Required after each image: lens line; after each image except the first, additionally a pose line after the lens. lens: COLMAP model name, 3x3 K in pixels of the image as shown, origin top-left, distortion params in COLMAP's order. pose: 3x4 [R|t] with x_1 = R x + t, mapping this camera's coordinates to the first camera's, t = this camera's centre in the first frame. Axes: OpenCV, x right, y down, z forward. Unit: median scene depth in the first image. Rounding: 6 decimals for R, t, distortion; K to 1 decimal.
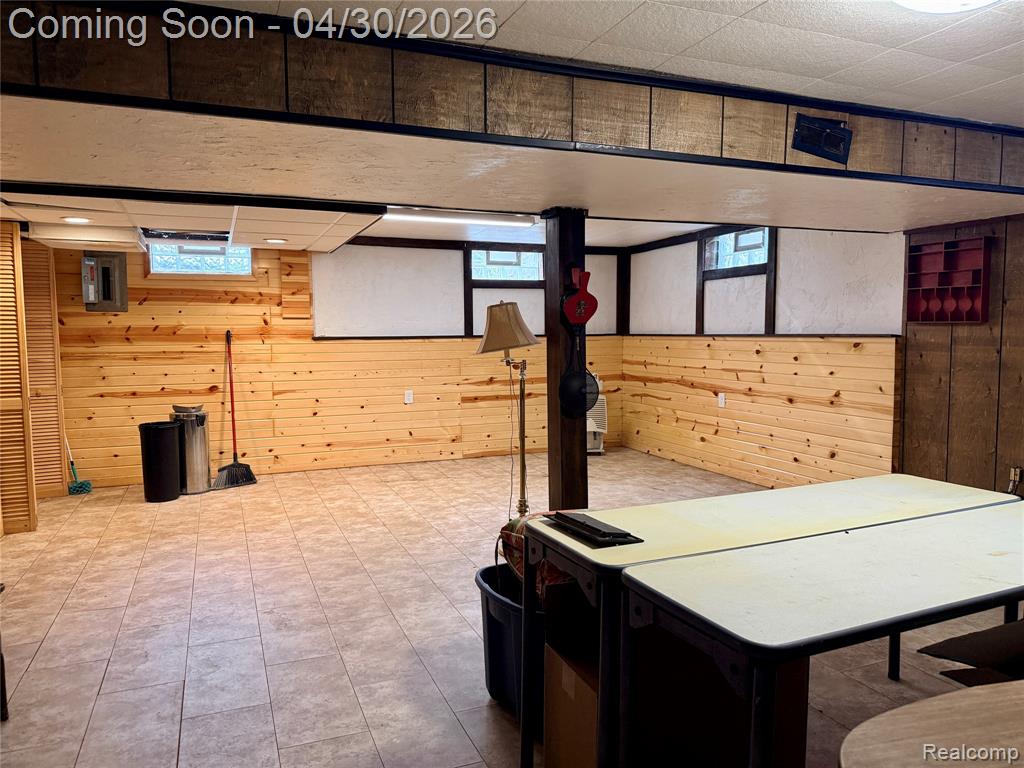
lens RADIAL K [[706.2, 0, 522.4], [0, 706.2, 385.8], [0, 0, 1]] dist [0.008610, -0.038689]
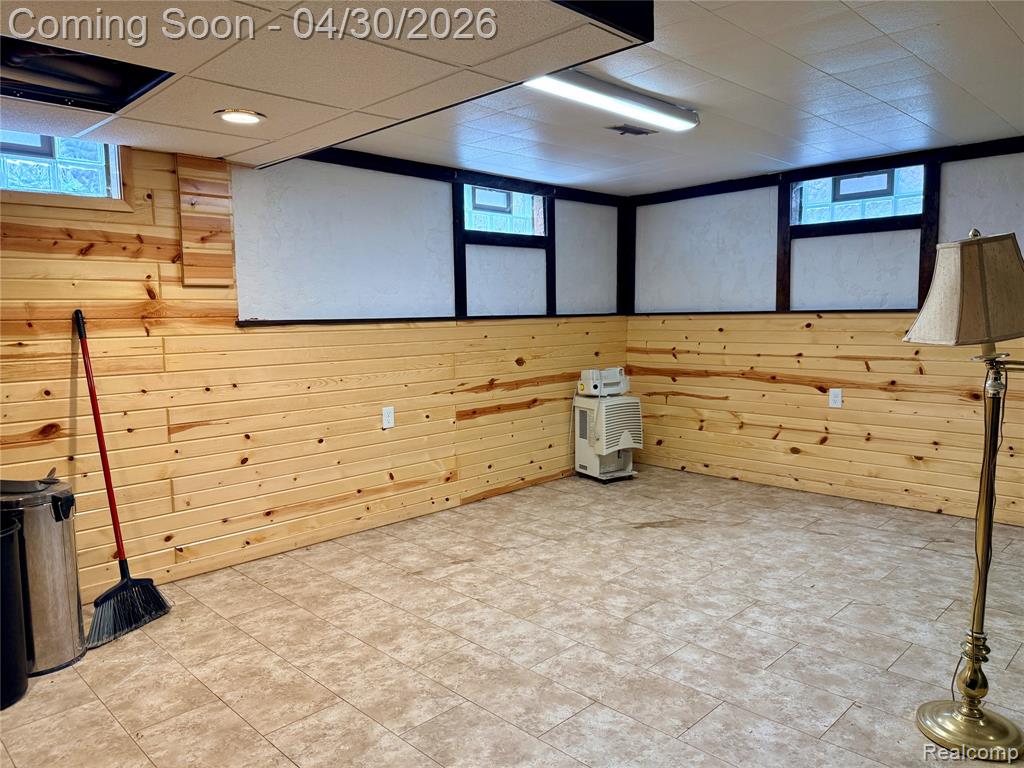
lens RADIAL K [[706.2, 0, 501.8], [0, 706.2, 384.7], [0, 0, 1]] dist [0.008610, -0.038689]
pose [[0.929437, -0.045817, 0.366125, -0.306719], [0.038136, 0.998875, 0.028188, -0.027511], [-0.367005, -0.012236, 0.930138, 0.413191]]
